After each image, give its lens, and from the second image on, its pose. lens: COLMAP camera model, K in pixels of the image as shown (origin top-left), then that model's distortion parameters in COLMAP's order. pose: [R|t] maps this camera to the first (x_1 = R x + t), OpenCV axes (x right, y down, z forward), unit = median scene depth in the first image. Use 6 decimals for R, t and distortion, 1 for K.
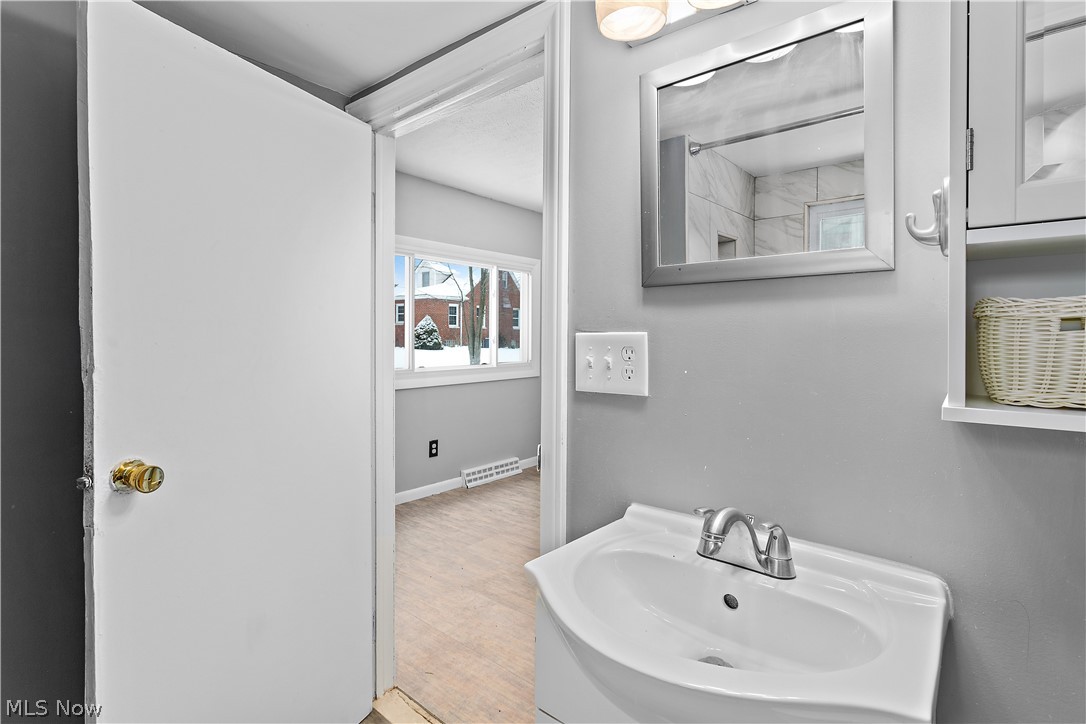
lens RADIAL K [[521.5, 0, 523.3], [0, 521.5, 338.4], [0, 0, 1]] dist [-0.005721, 0.002202]
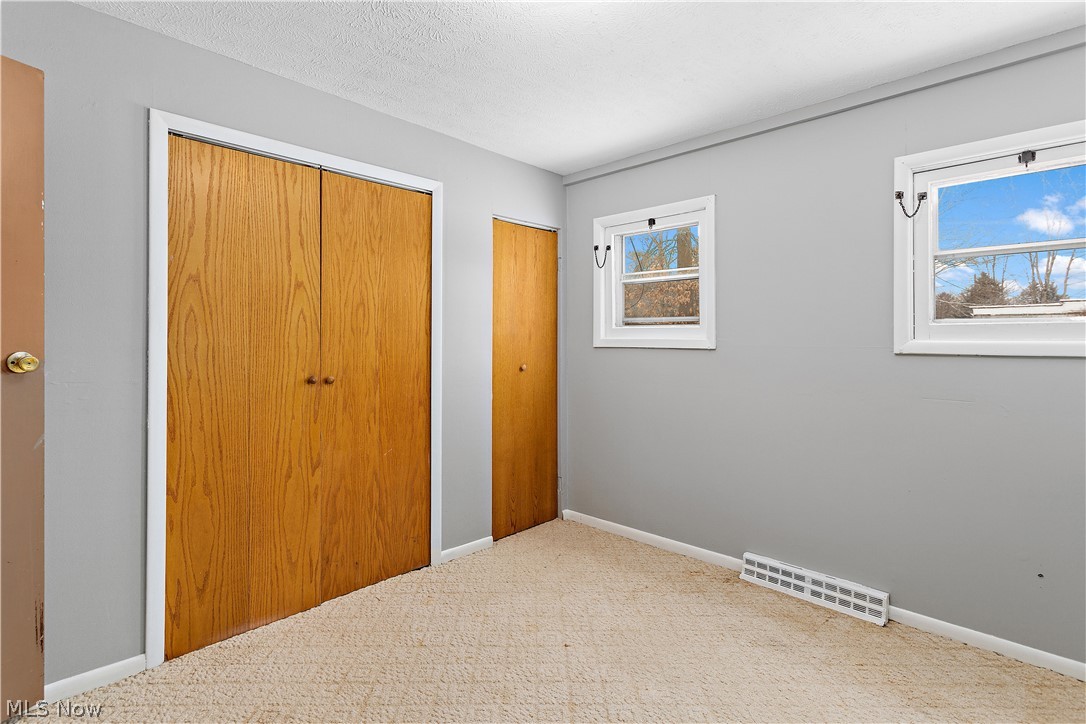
lens RADIAL K [[521.5, 0, 555.3], [0, 521.5, 334.2], [0, 0, 1]] dist [-0.005721, 0.002202]
pose [[-0.051161, -0.003990, -0.998682, 0.528475], [-0.003717, 0.999986, -0.003804, -0.017394], [0.998684, 0.003517, -0.051175, 0.752690]]
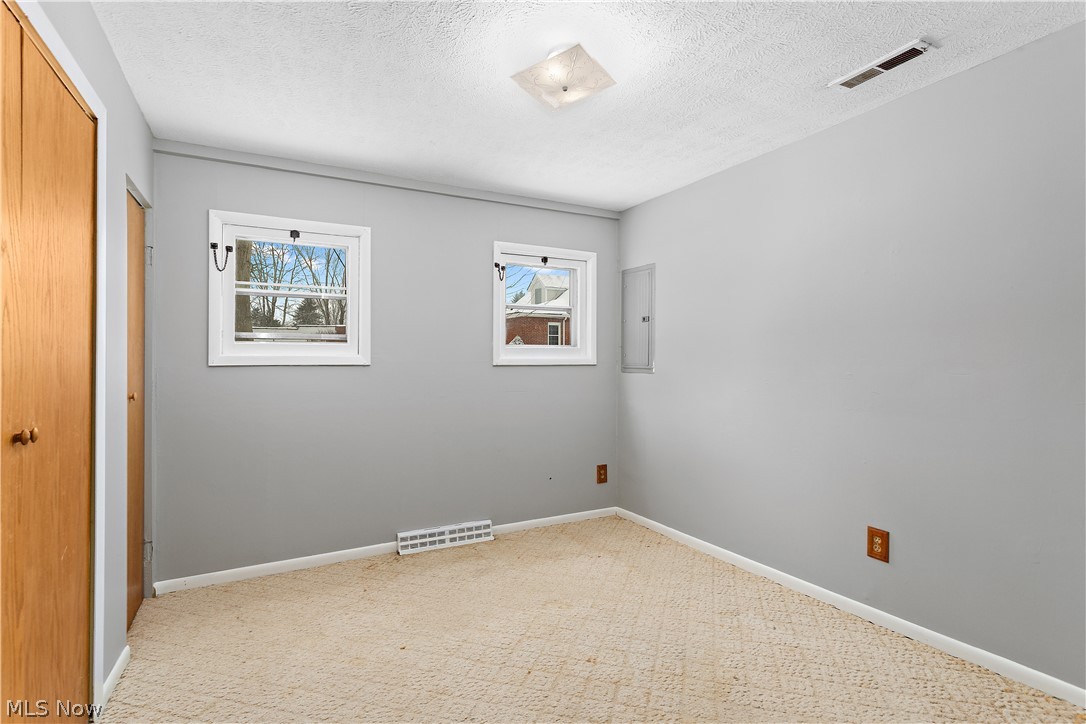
lens RADIAL K [[521.5, 0, 538.9], [0, 521.5, 356.5], [0, 0, 1]] dist [-0.005721, 0.002202]
pose [[0.930302, 0.005604, -0.366751, 0.356049], [-0.006340, 0.999980, -0.000803, -0.015248], [0.366739, 0.003072, 0.930319, 0.324353]]
